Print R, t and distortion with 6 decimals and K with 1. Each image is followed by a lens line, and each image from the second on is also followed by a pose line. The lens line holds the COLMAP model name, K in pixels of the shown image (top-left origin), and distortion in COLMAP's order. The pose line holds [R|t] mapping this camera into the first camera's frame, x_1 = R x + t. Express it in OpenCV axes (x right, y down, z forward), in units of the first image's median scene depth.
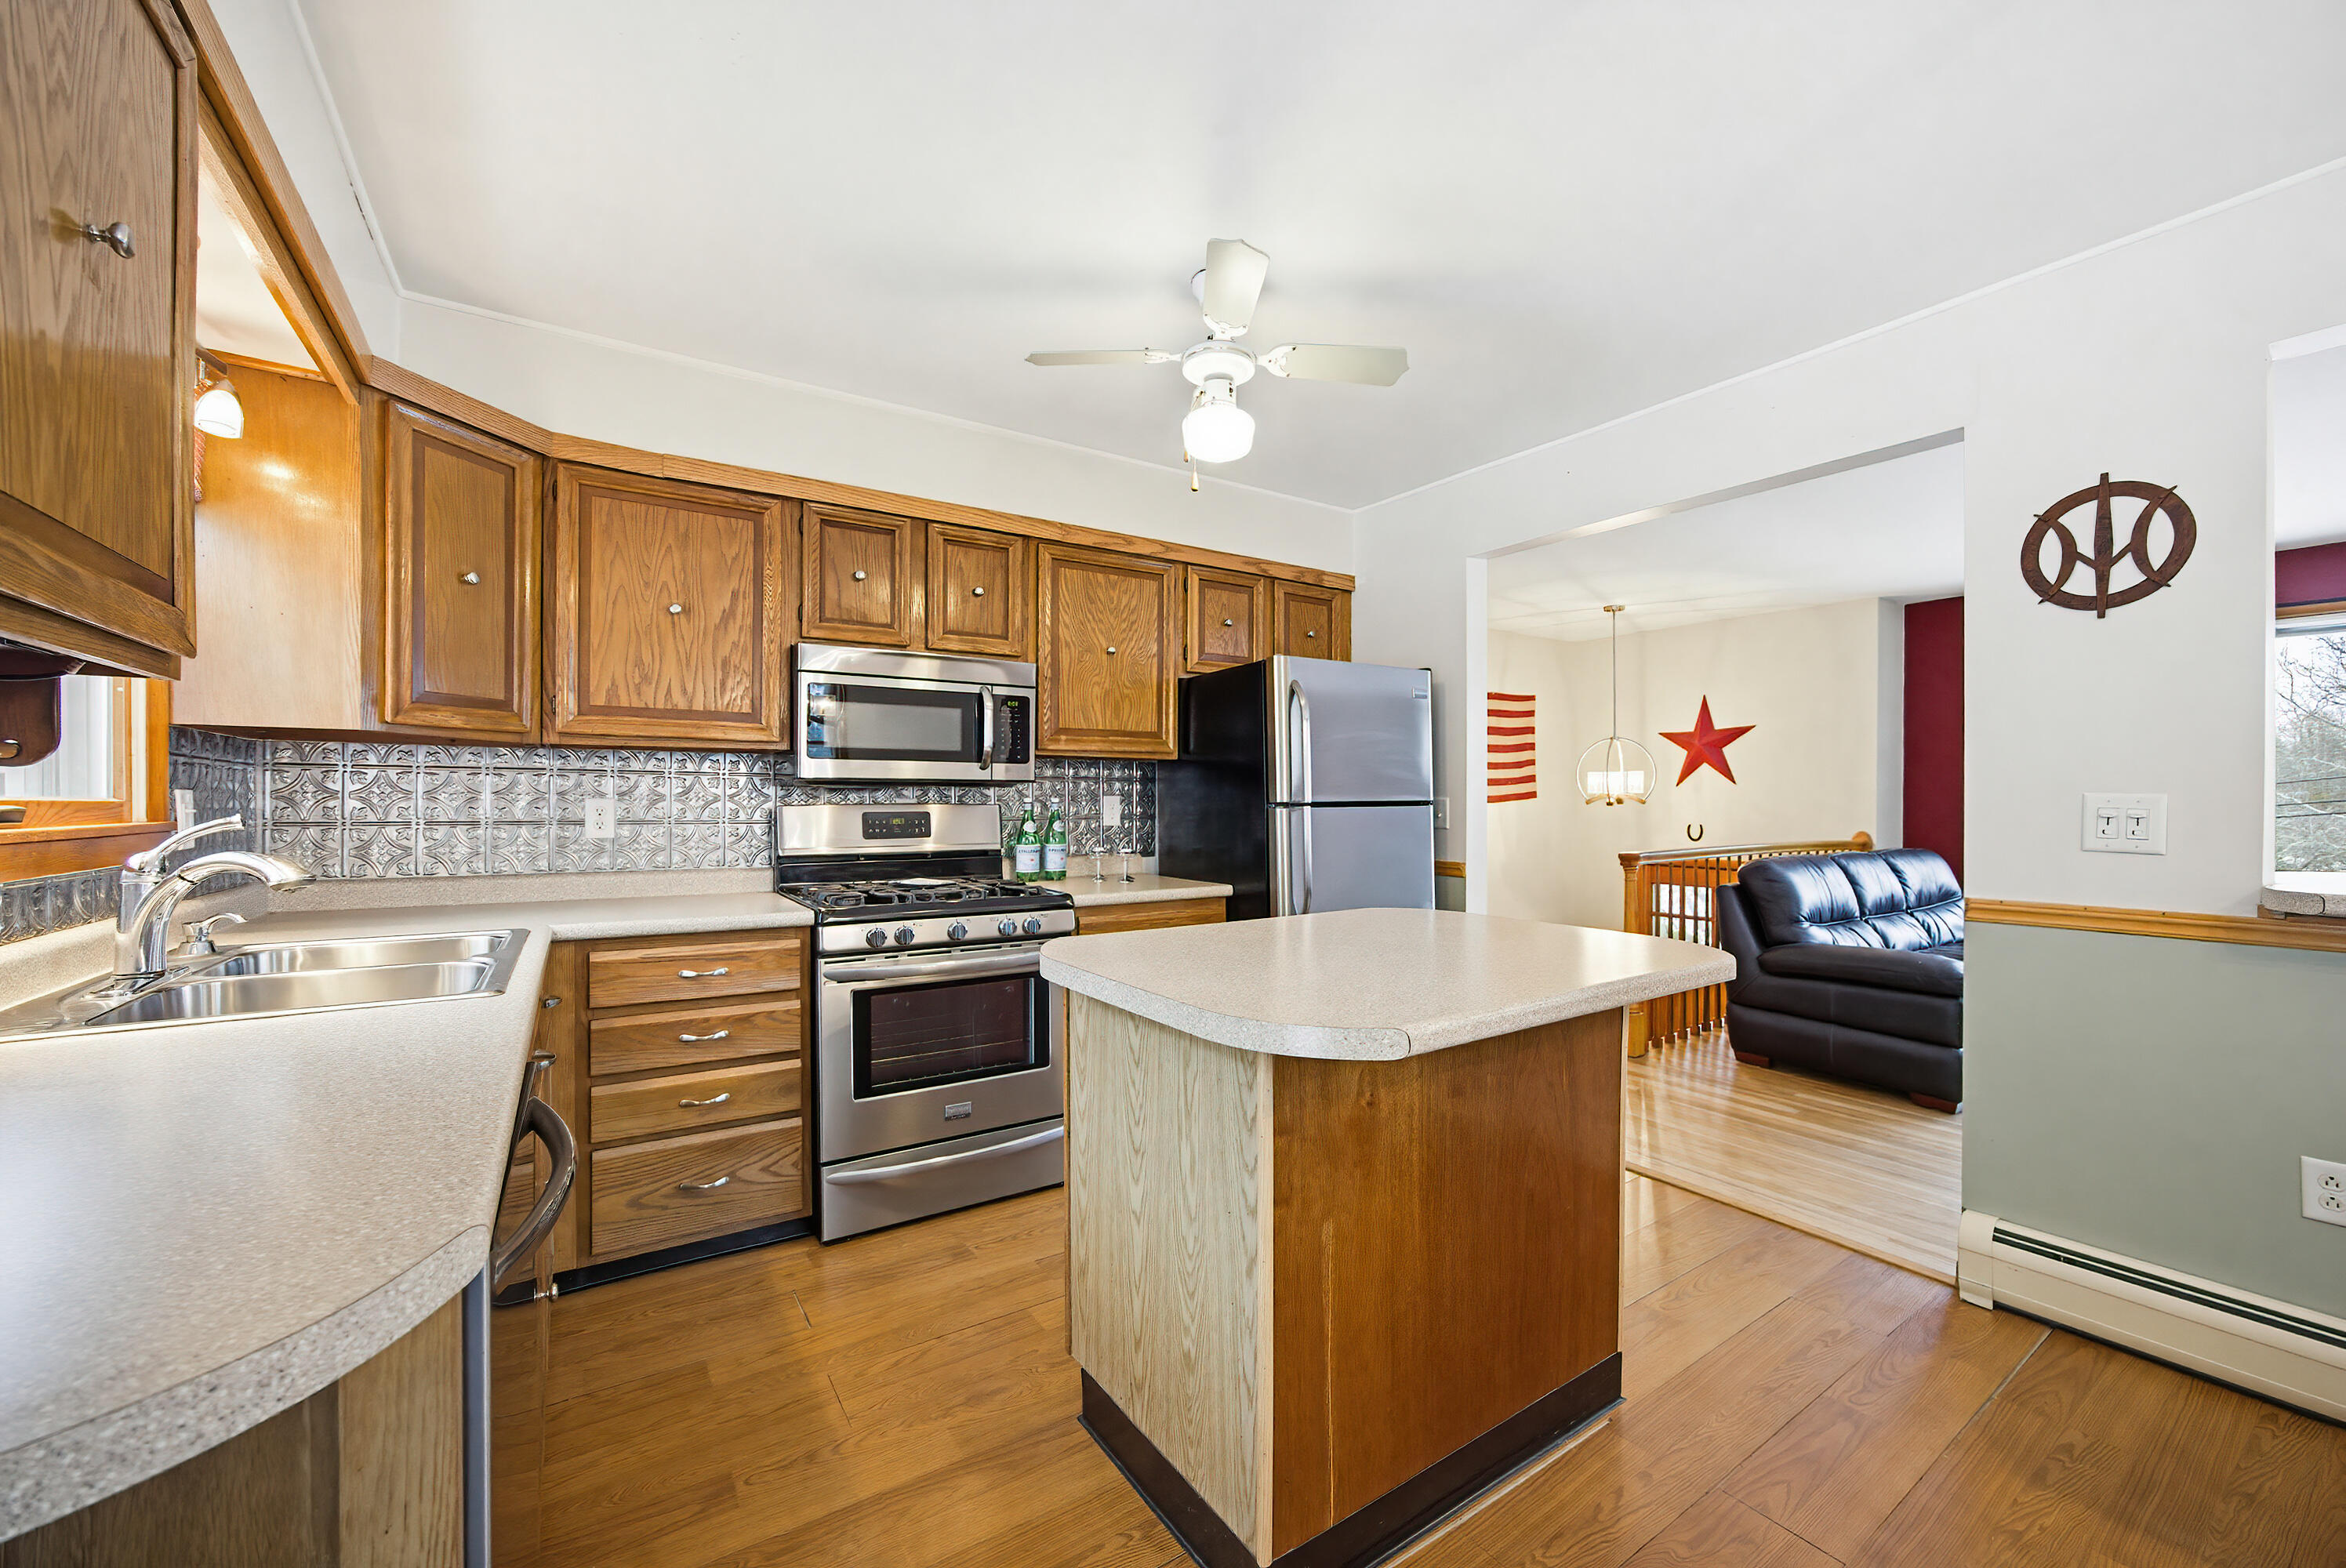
lens RADIAL K [[905.3, 0, 1171.9], [0, 905.3, 799.9], [0, 0, 1]] dist [-0.002610, -0.000068]
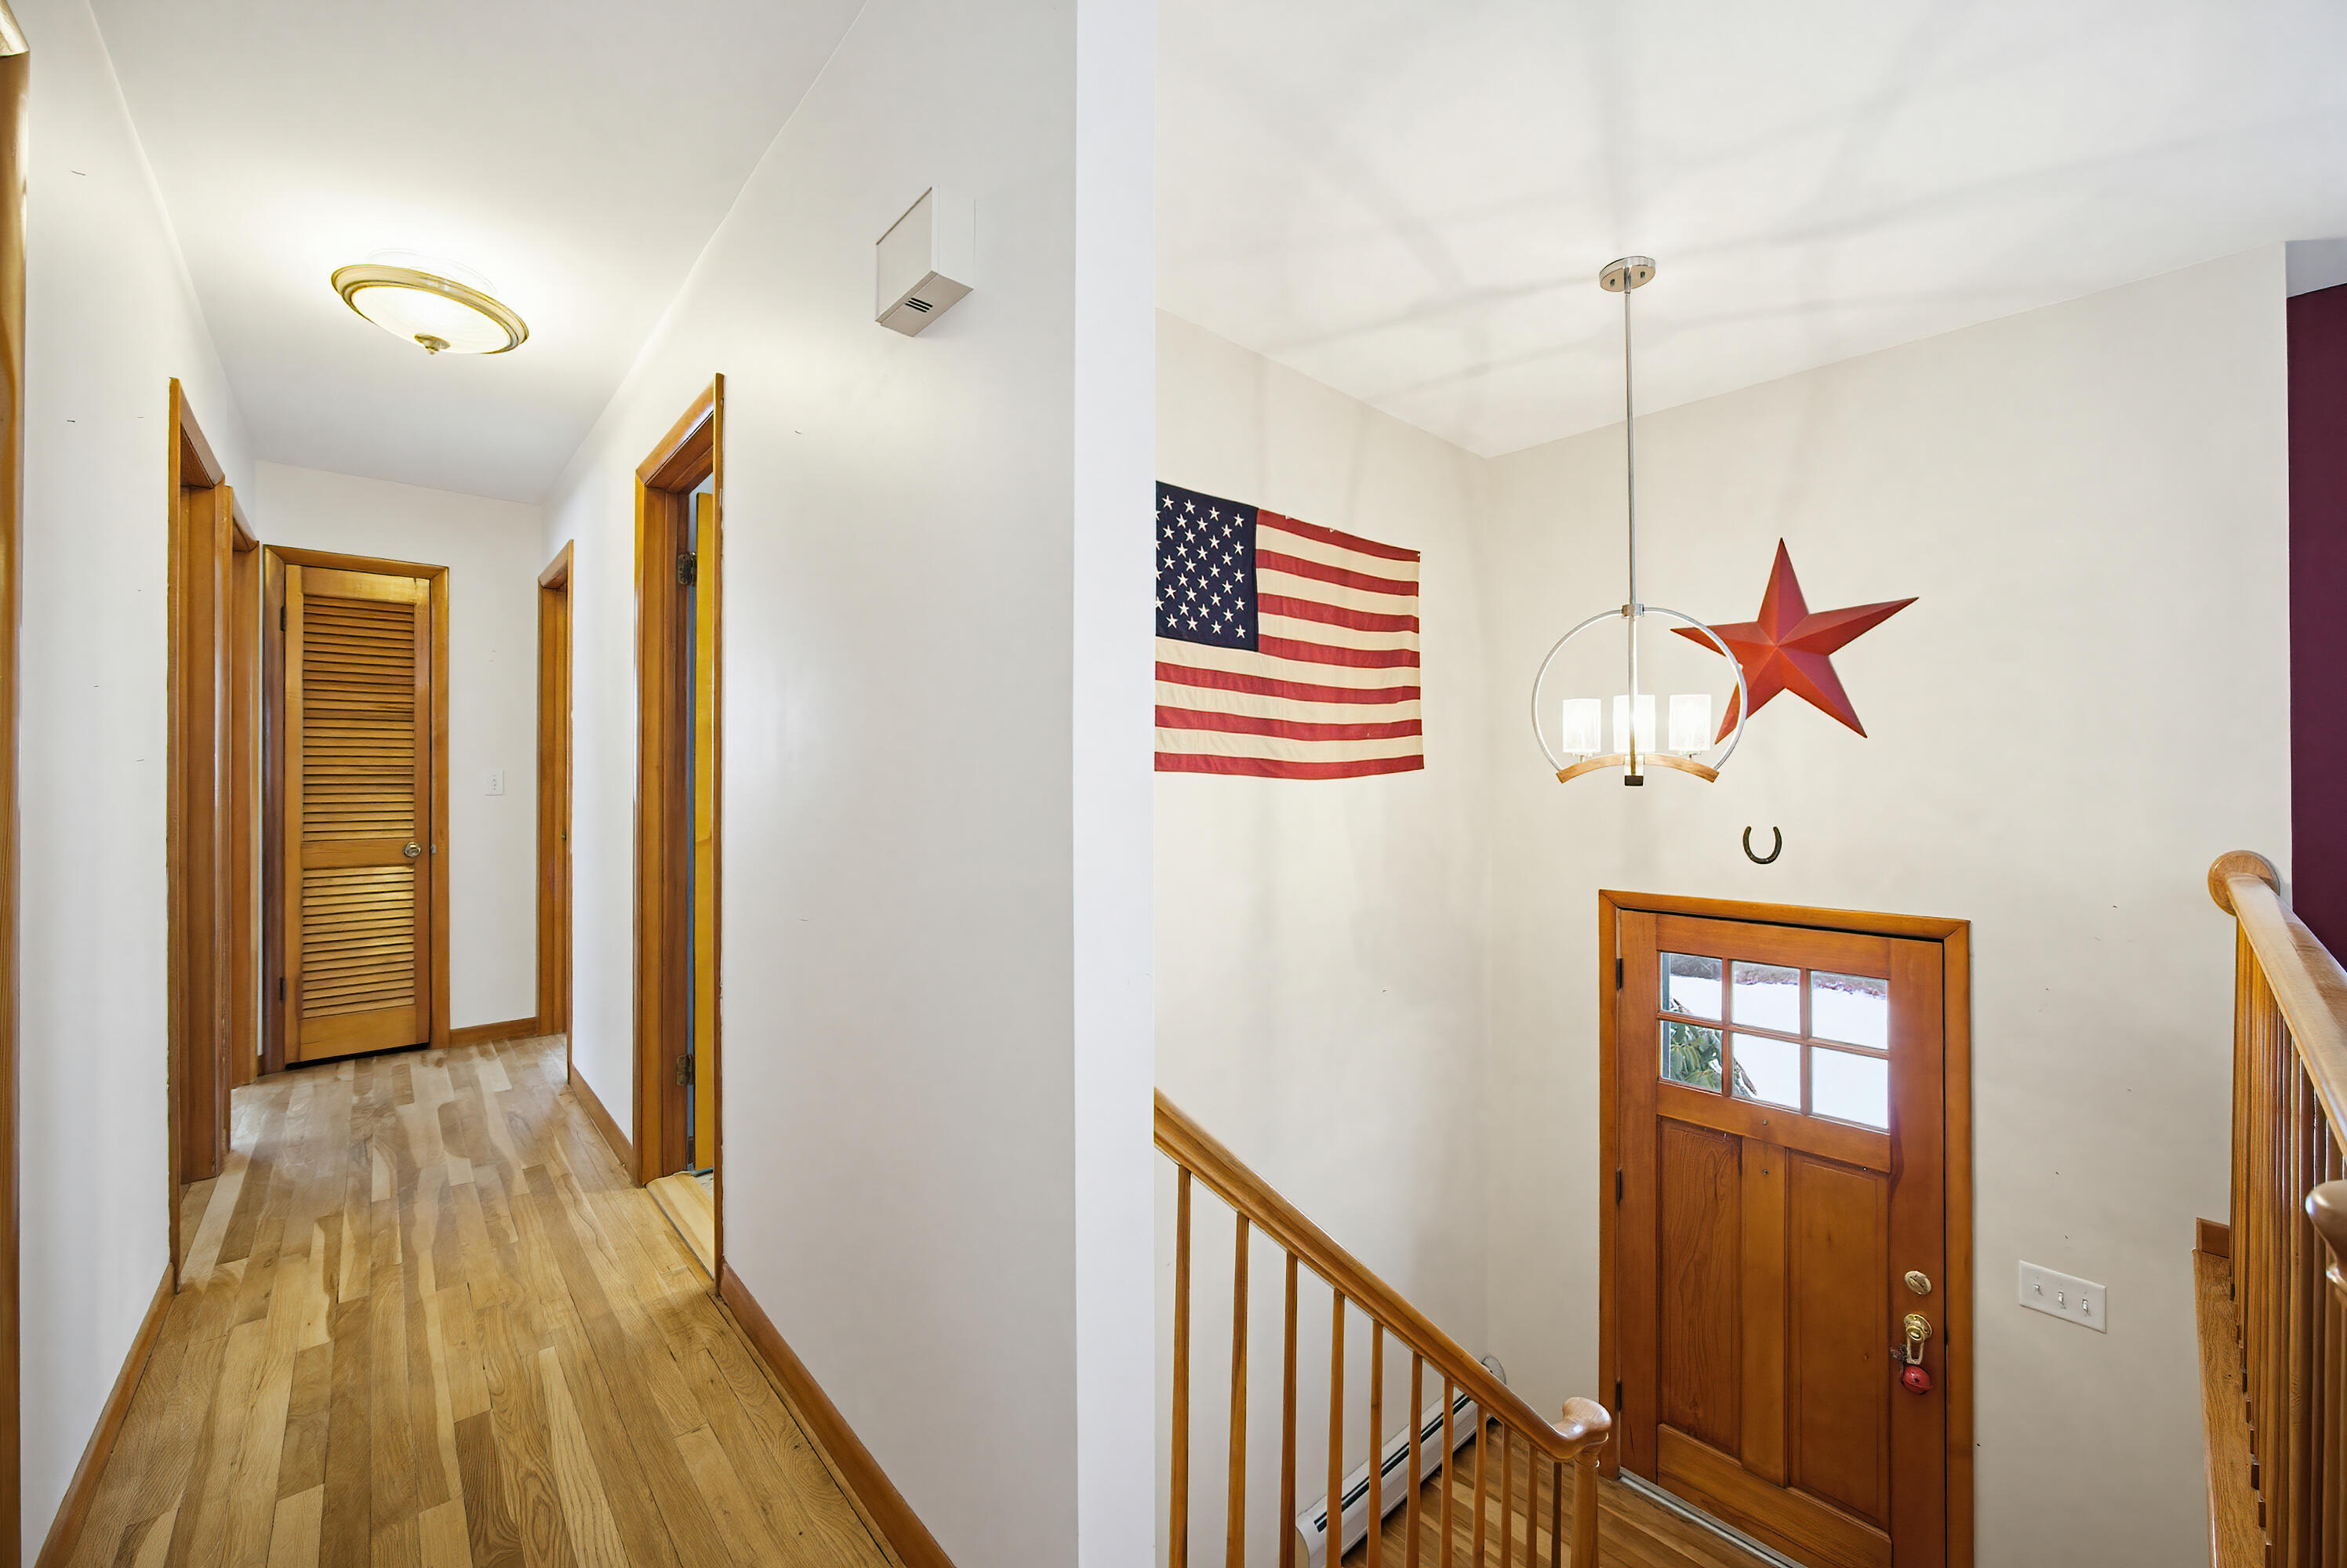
lens RADIAL K [[905.7, 0, 1176.5], [0, 905.7, 771.1], [0, 0, 1]] dist [-0.002610, -0.000068]
pose [[0.988740, -0.001079, 0.149640, 0.222213], [0.002397, 0.999960, -0.008631, 0.003058], [-0.149625, 0.008893, 0.988703, 0.598357]]
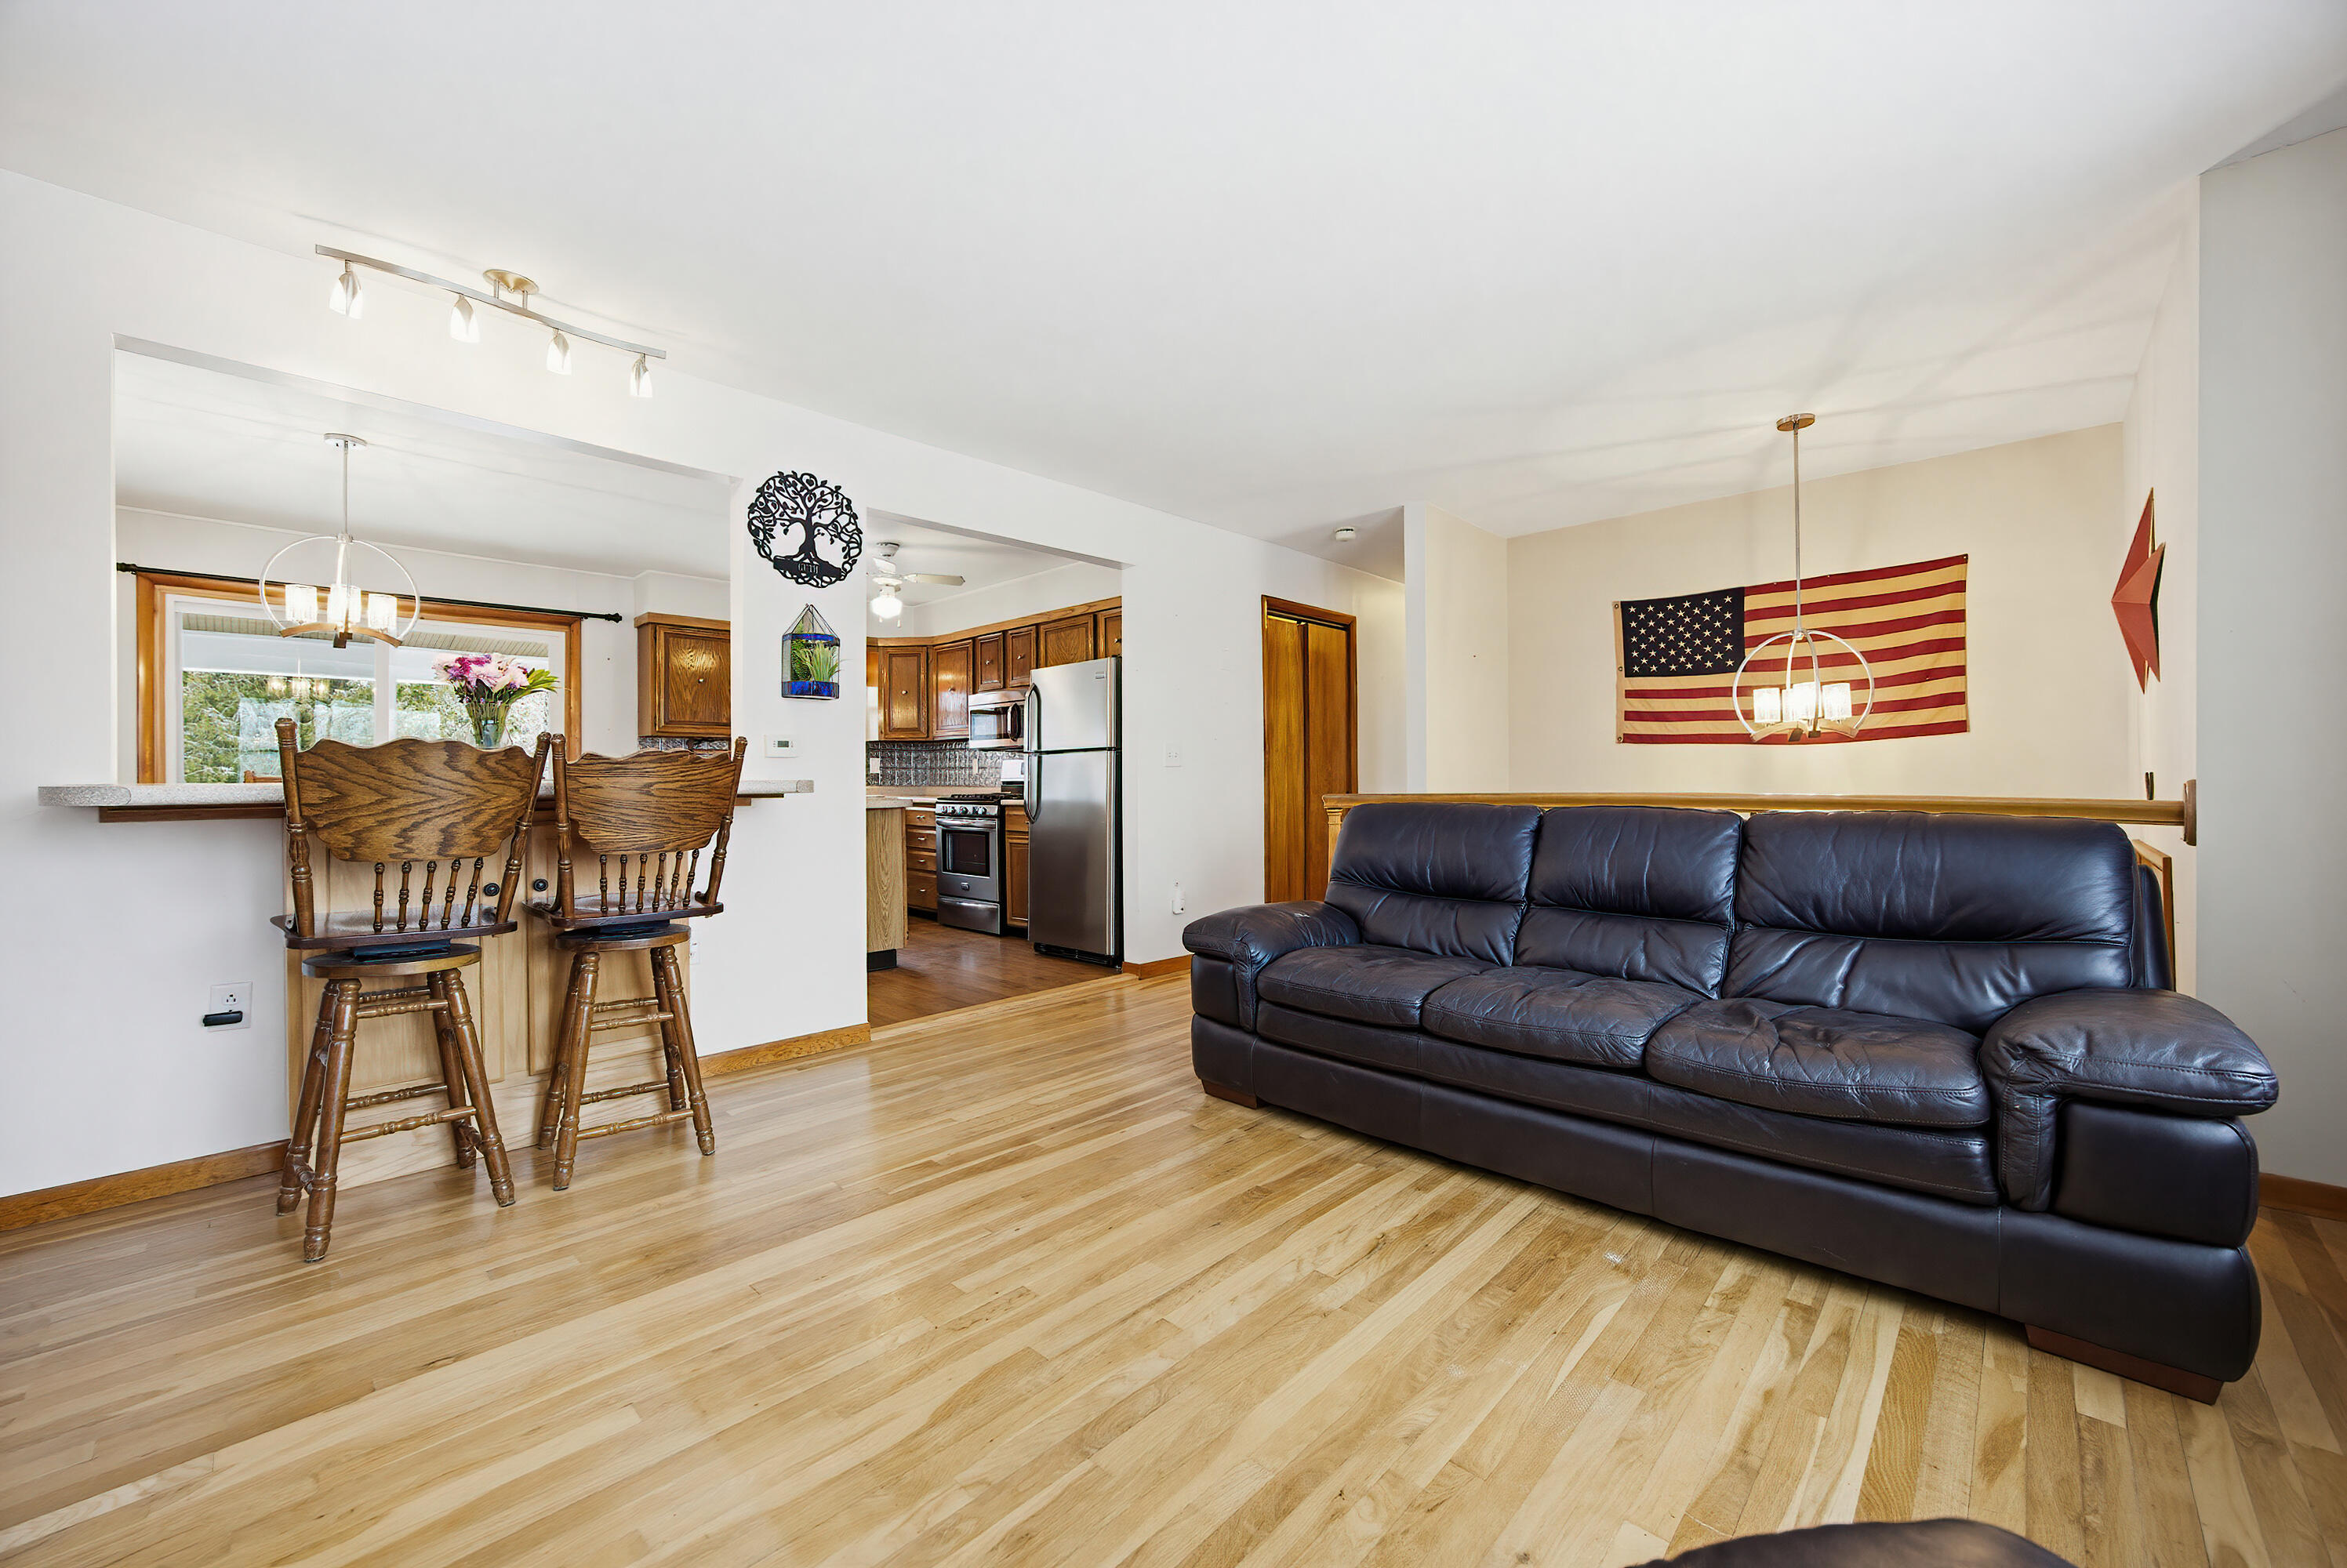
lens RADIAL K [[905.7, 0, 1178.8], [0, 905.7, 790.5], [0, 0, 1]] dist [-0.002610, -0.000068]
pose [[0.233431, -0.007445, -0.972345, 0.907538], [-0.004973, 0.999948, -0.008850, 0.046421], [0.972361, 0.006901, 0.233382, 0.407594]]
